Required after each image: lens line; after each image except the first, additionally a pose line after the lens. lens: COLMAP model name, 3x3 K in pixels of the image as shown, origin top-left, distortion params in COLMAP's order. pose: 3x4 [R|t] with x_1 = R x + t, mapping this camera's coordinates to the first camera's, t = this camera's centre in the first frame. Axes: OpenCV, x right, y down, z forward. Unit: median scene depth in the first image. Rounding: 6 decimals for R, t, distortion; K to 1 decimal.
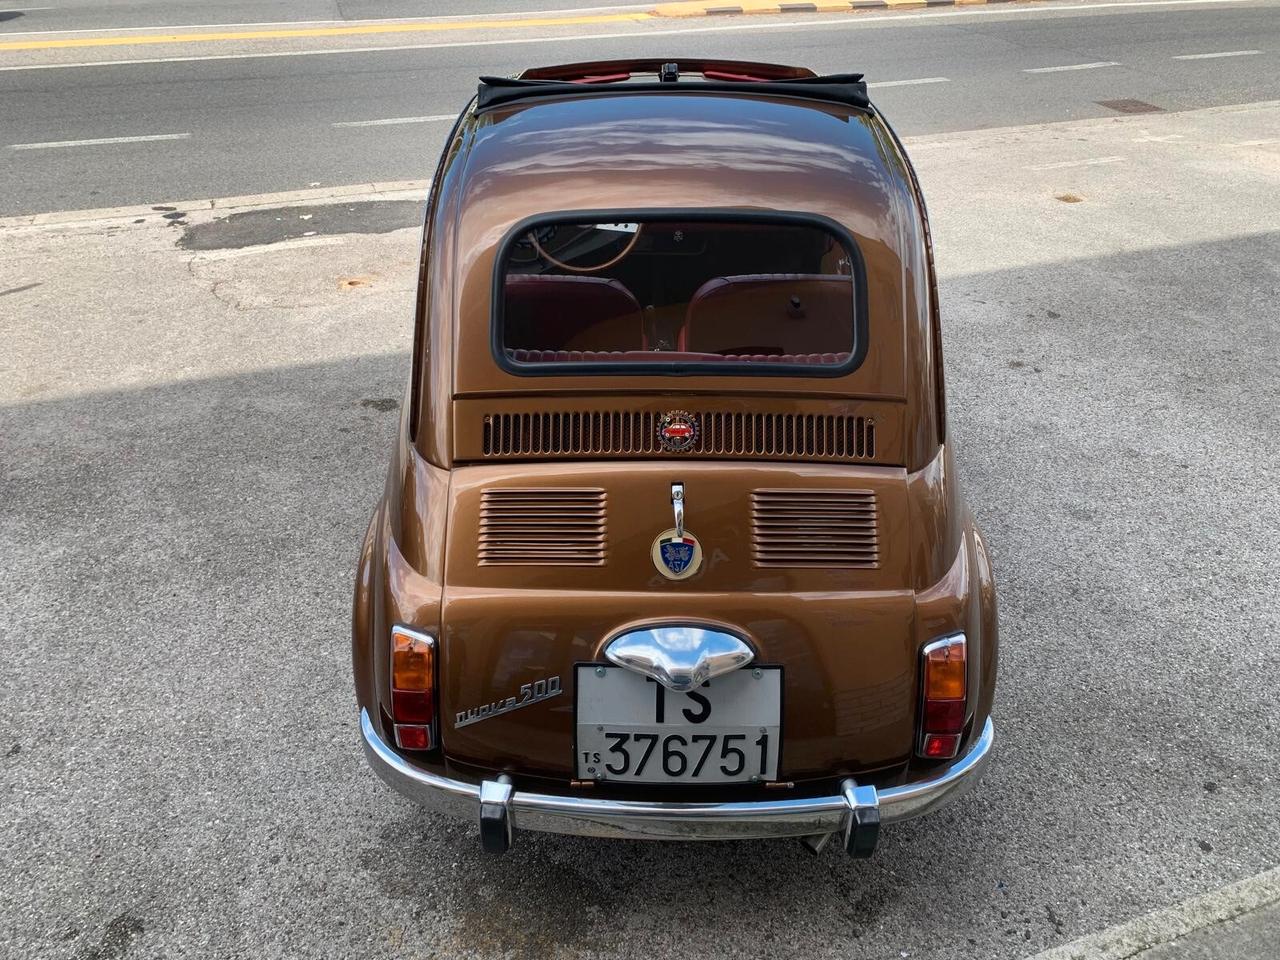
lens RADIAL K [[907.8, 0, 640.0], [0, 907.8, 480.0], [0, 0, 1]] dist [0.004989, -0.002993]
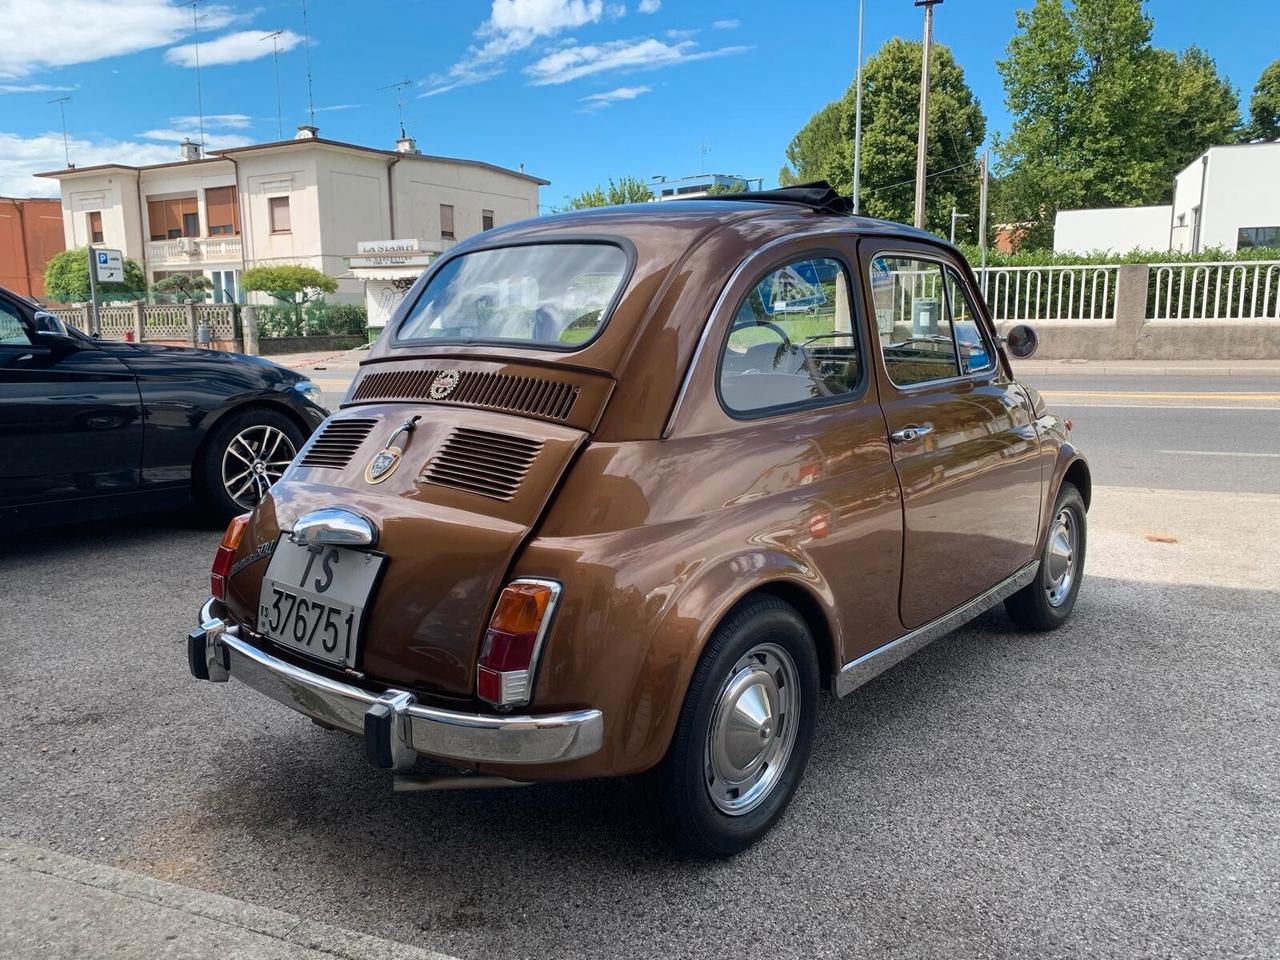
lens RADIAL K [[907.8, 0, 640.0], [0, 907.8, 480.0], [0, 0, 1]] dist [0.004989, -0.002993]
pose [[0.786244, 0.097606, -0.610159, 1.031800], [-0.319027, 0.909780, -0.265558, 0.308235], [0.529190, 0.403451, 0.746448, 0.308917]]
